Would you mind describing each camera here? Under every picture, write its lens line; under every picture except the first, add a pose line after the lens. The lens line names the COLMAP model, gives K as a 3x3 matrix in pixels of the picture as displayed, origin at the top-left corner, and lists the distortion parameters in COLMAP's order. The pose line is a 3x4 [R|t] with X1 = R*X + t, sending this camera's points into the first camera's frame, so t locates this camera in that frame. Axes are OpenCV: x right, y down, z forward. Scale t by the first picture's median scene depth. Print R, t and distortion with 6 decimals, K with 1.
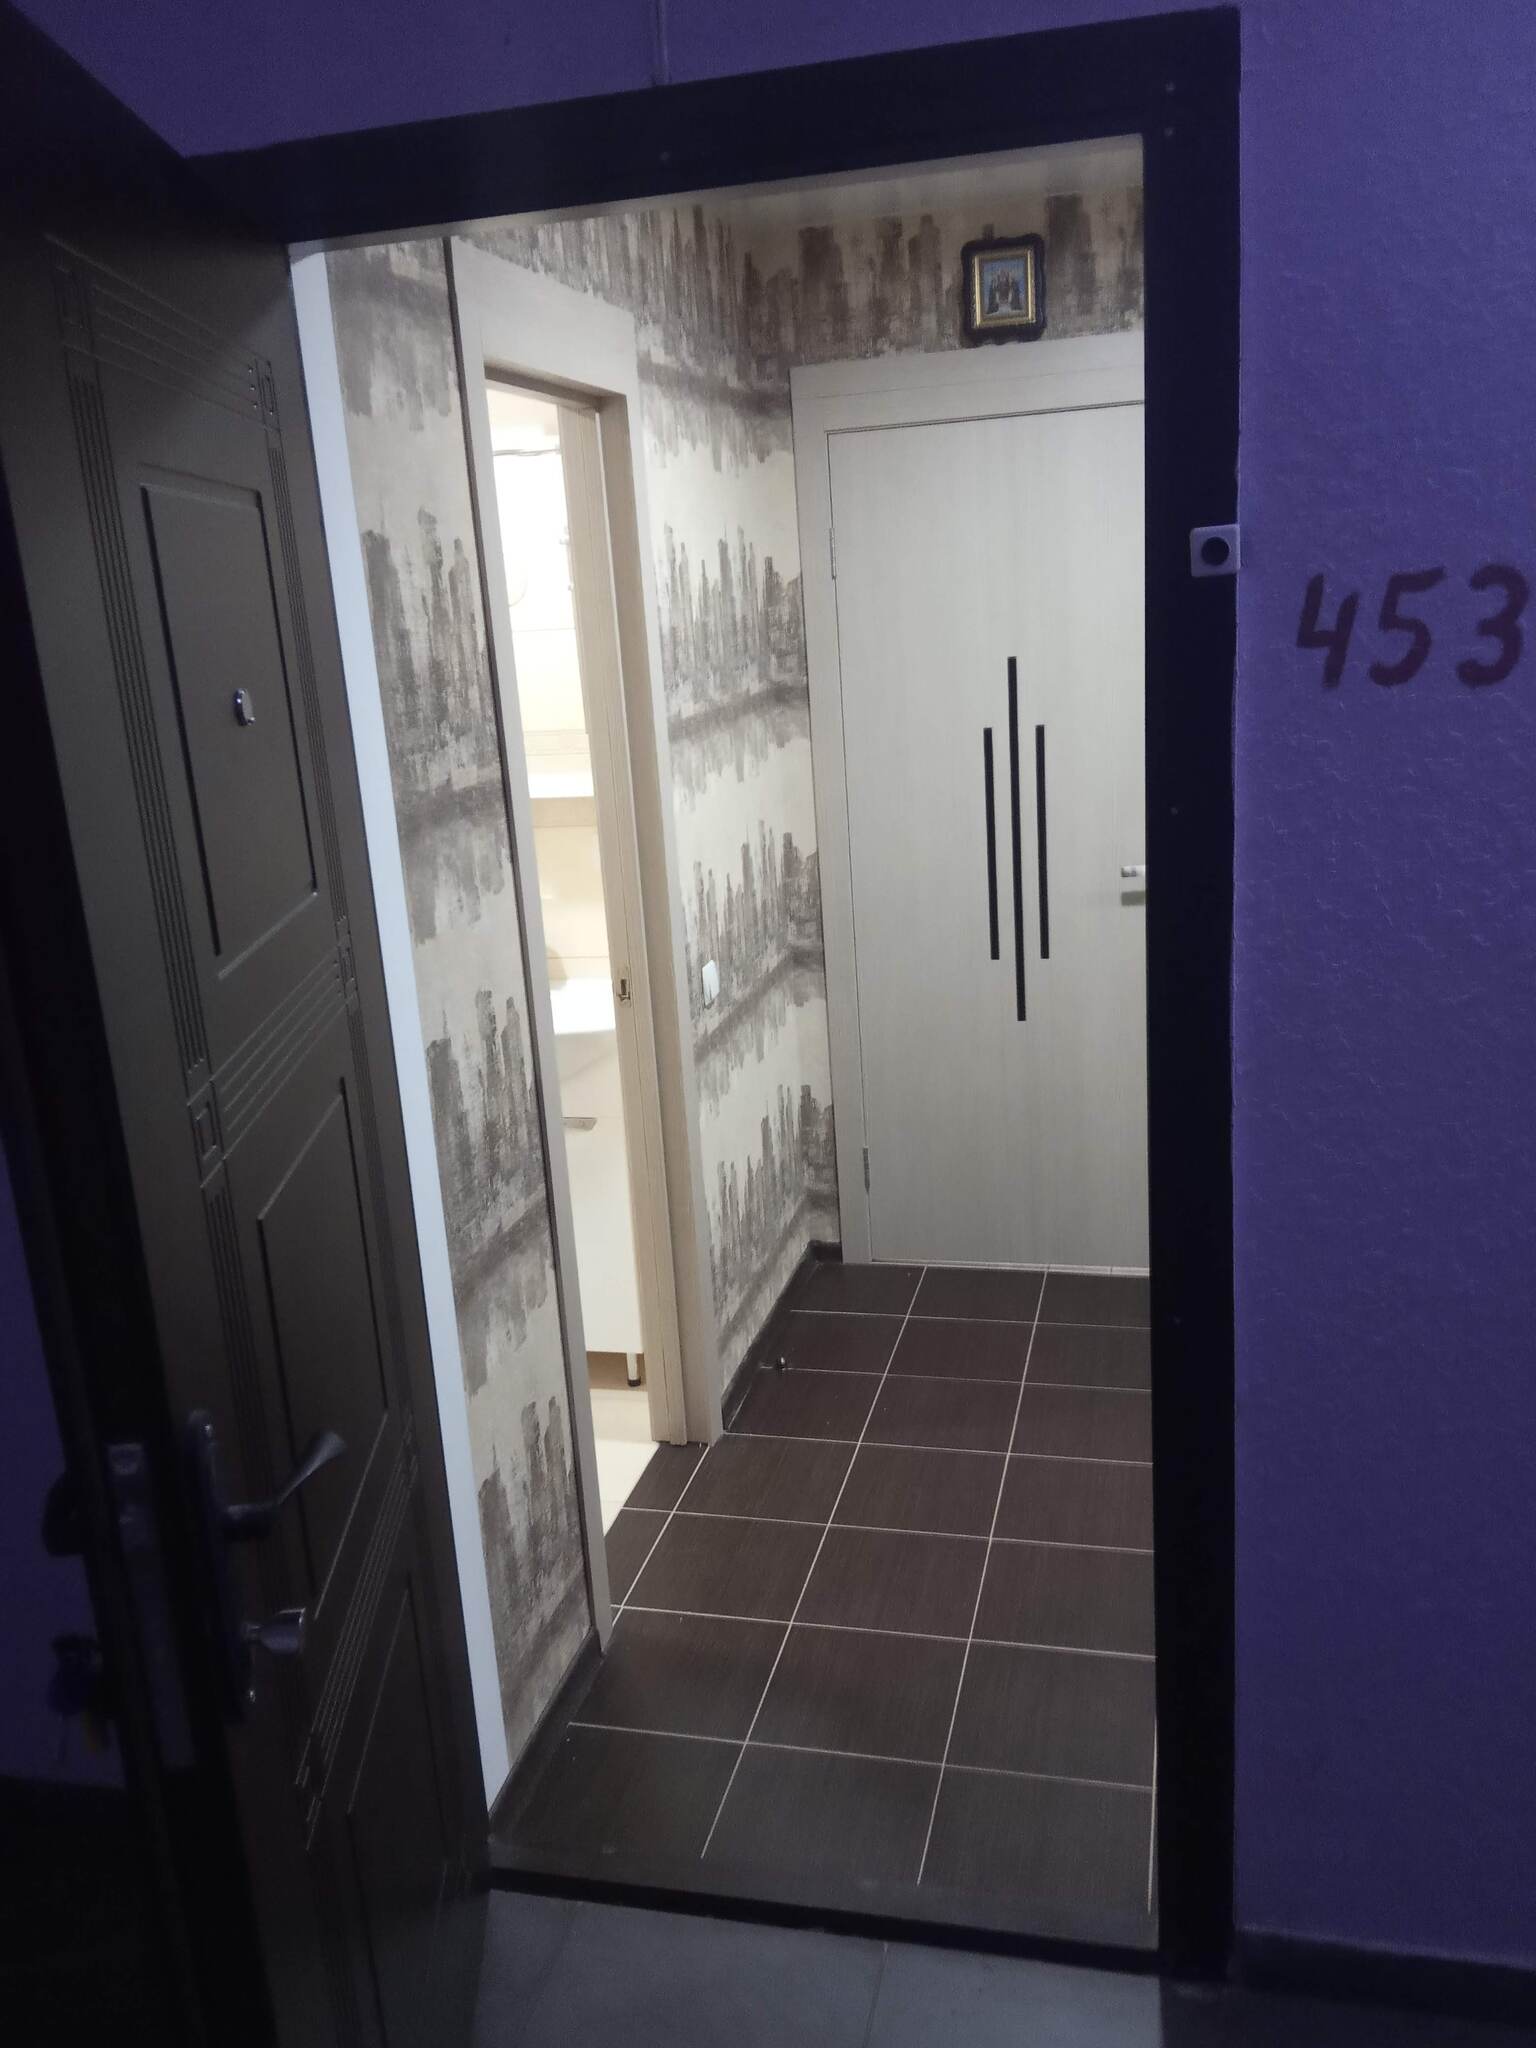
lens RADIAL K [[1675.1, 0, 770.2], [0, 1675.1, 1028.5], [0, 0, 1]] dist [0.050603, -0.055860]
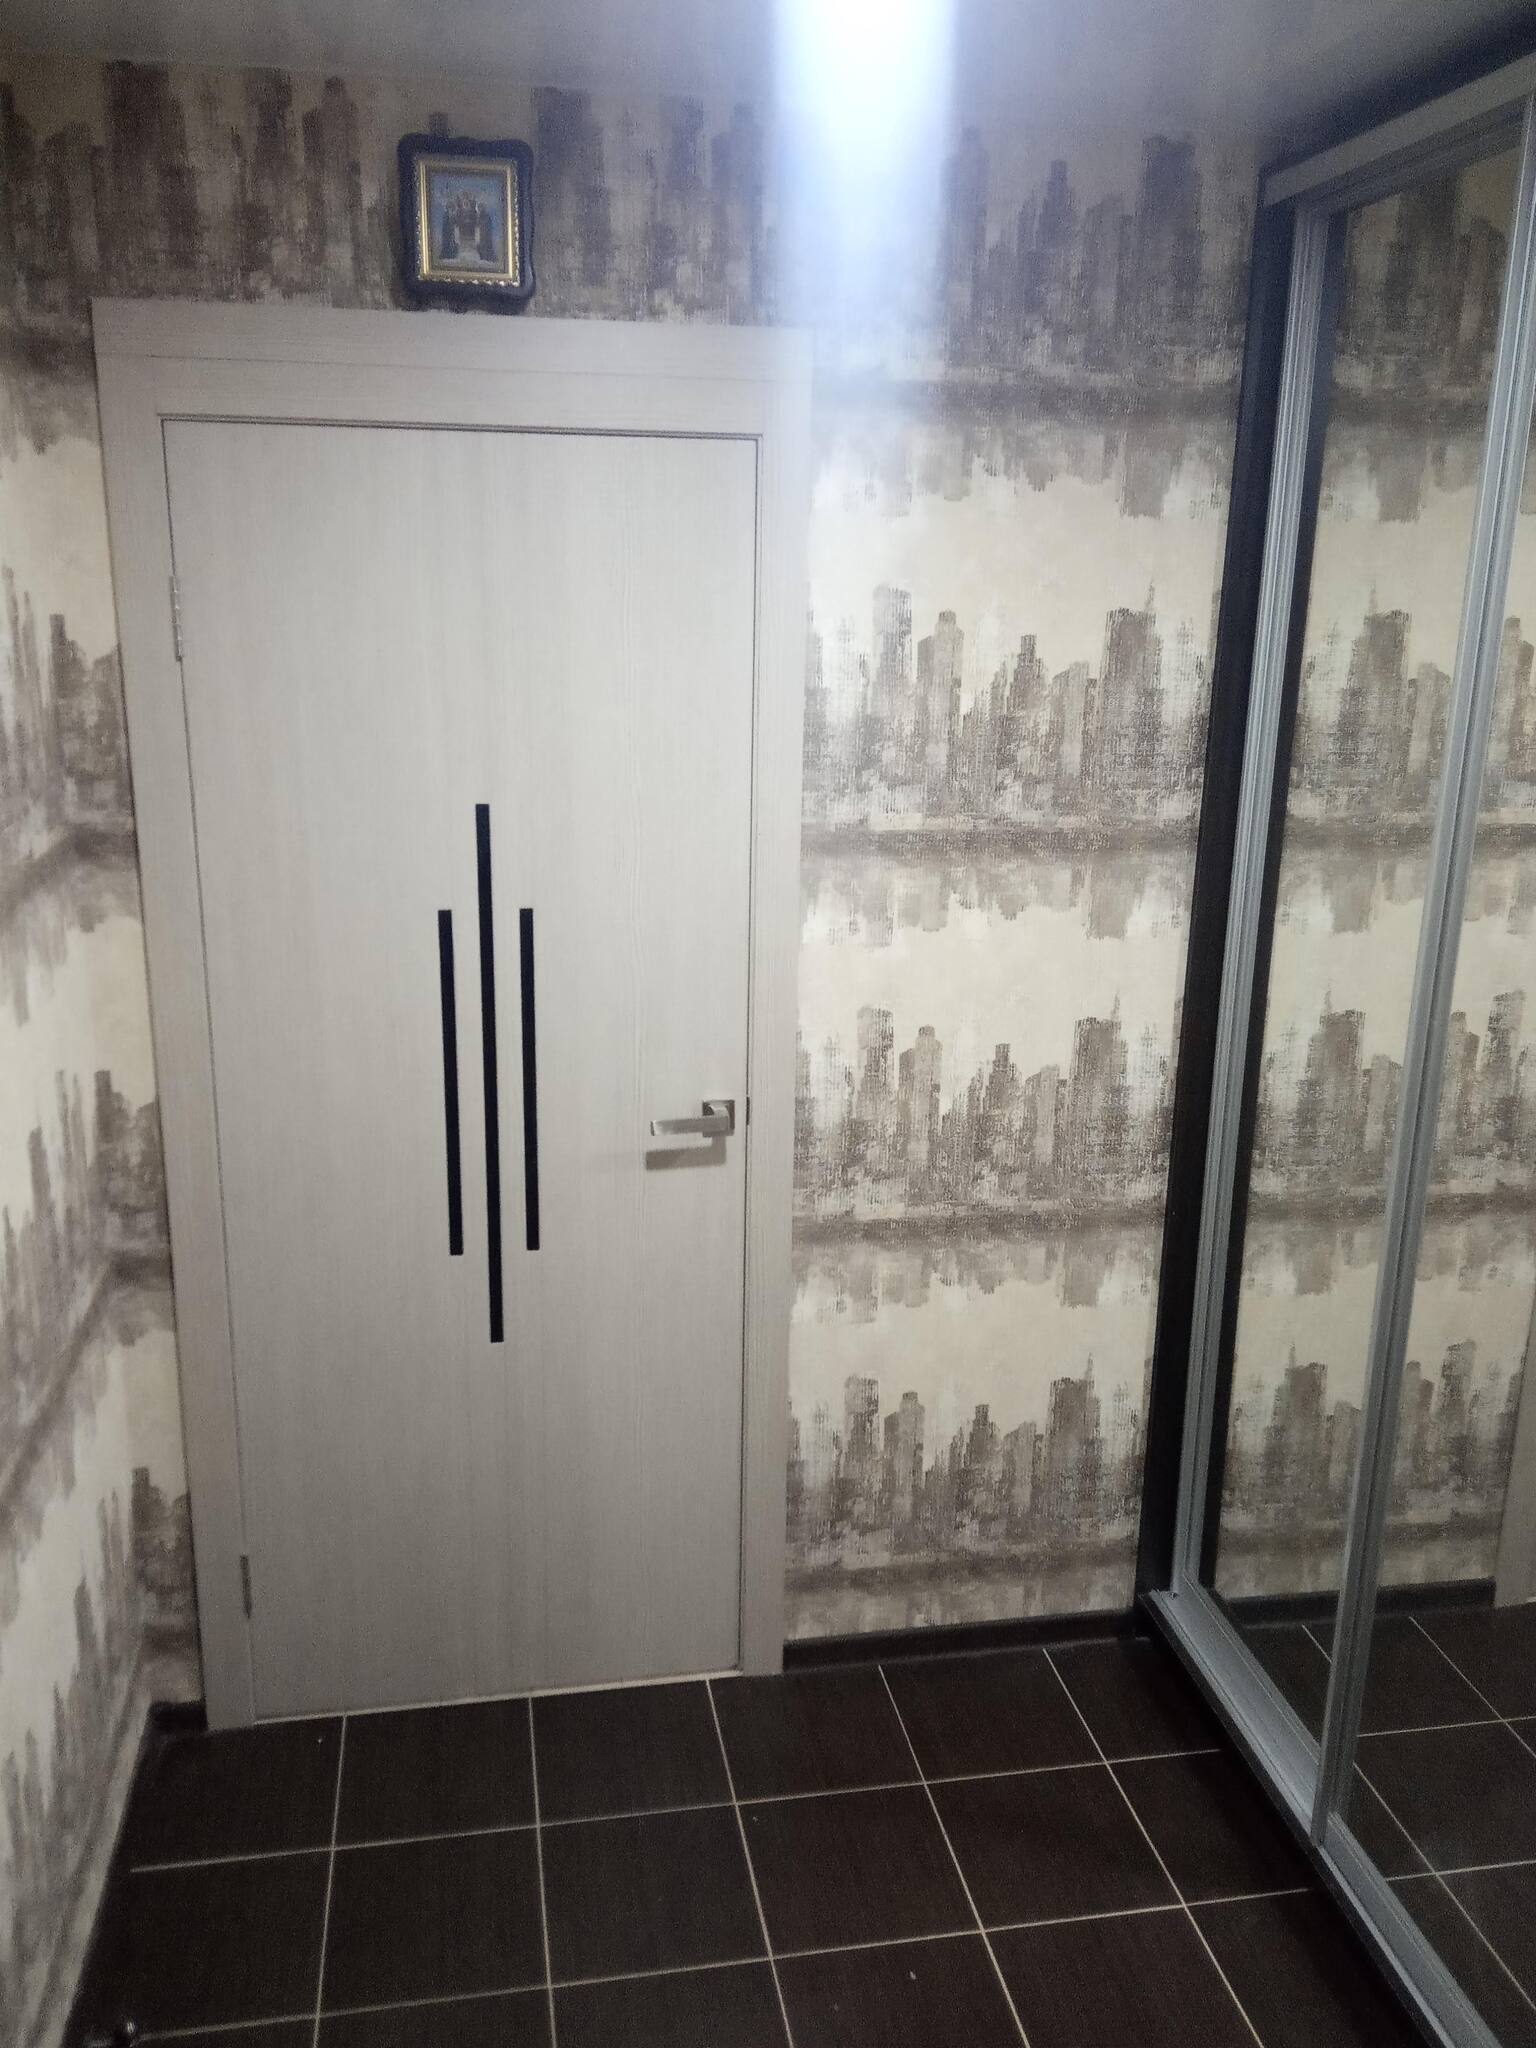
lens RADIAL K [[1675.1, 0, 772.4], [0, 1675.1, 1015.3], [0, 0, 1]] dist [0.050603, -0.055860]
pose [[0.909609, -0.026962, 0.414589, -0.023000], [0.034147, 0.999368, -0.009925, -0.131958], [-0.414059, 0.023185, 0.909955, 0.379684]]
